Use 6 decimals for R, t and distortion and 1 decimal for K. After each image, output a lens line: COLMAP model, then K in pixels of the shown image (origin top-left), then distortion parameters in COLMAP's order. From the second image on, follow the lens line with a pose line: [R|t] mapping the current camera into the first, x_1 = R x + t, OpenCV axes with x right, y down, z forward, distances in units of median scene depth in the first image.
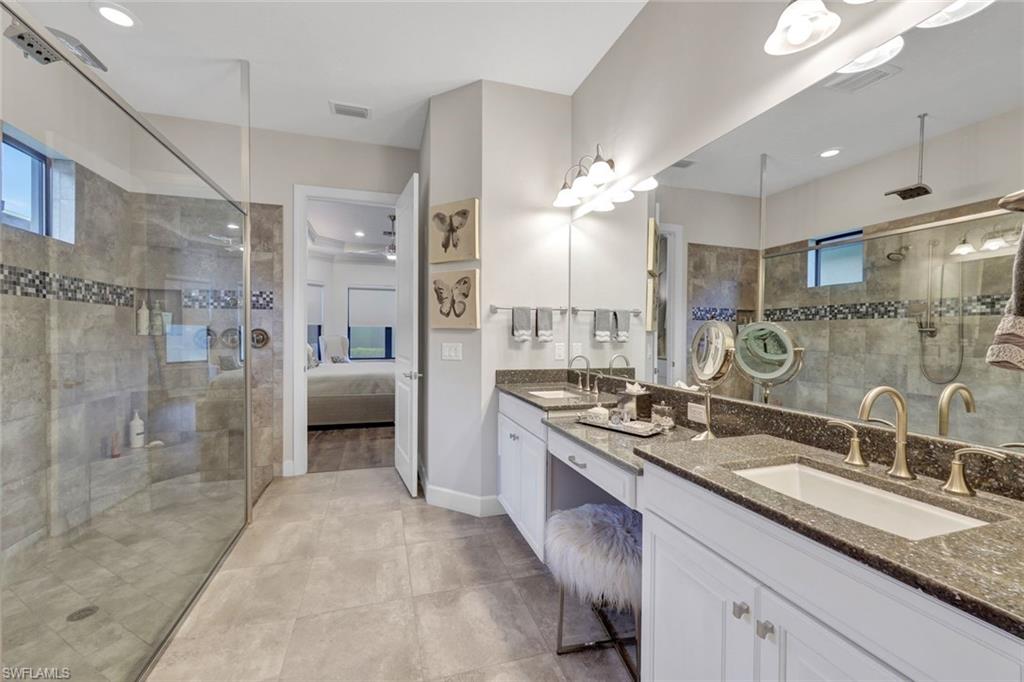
lens RADIAL K [[468.9, 0, 507.1], [0, 468.9, 333.1], [0, 0, 1]] dist [0.002003, 0.000350]
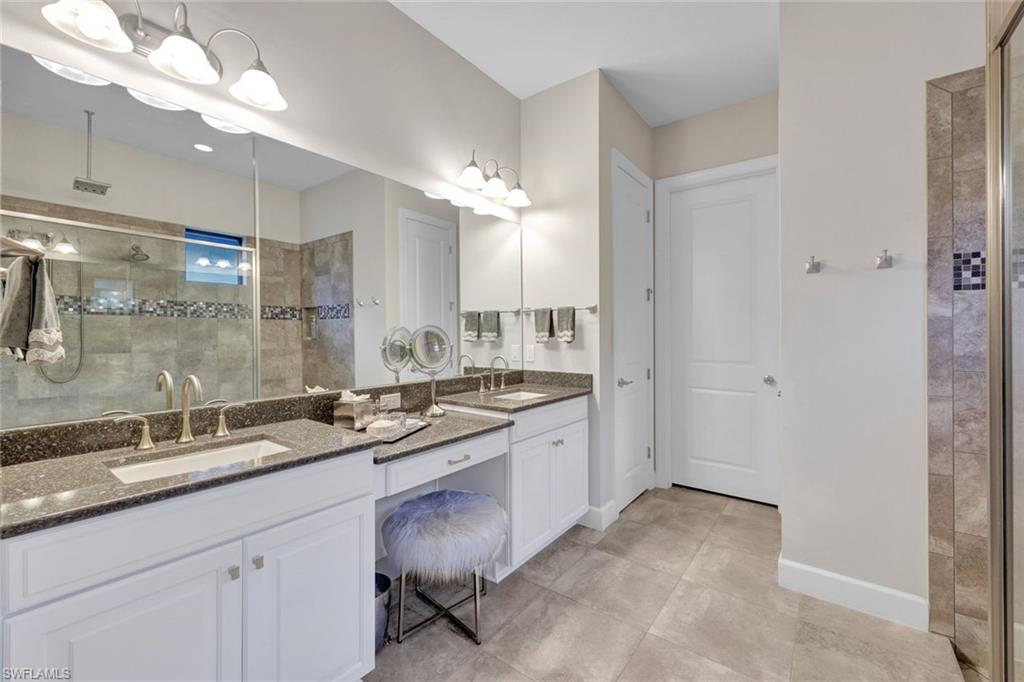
lens RADIAL K [[422.1, 0, 517.8], [0, 422.1, 331.6], [0, 0, 1]] dist [0.000739, 0.000126]
pose [[-0.546059, -0.001214, 0.837746, -0.361236], [0.003601, 0.999986, 0.003797, 0.001525], [-0.837739, 0.005090, -0.546047, 0.732005]]
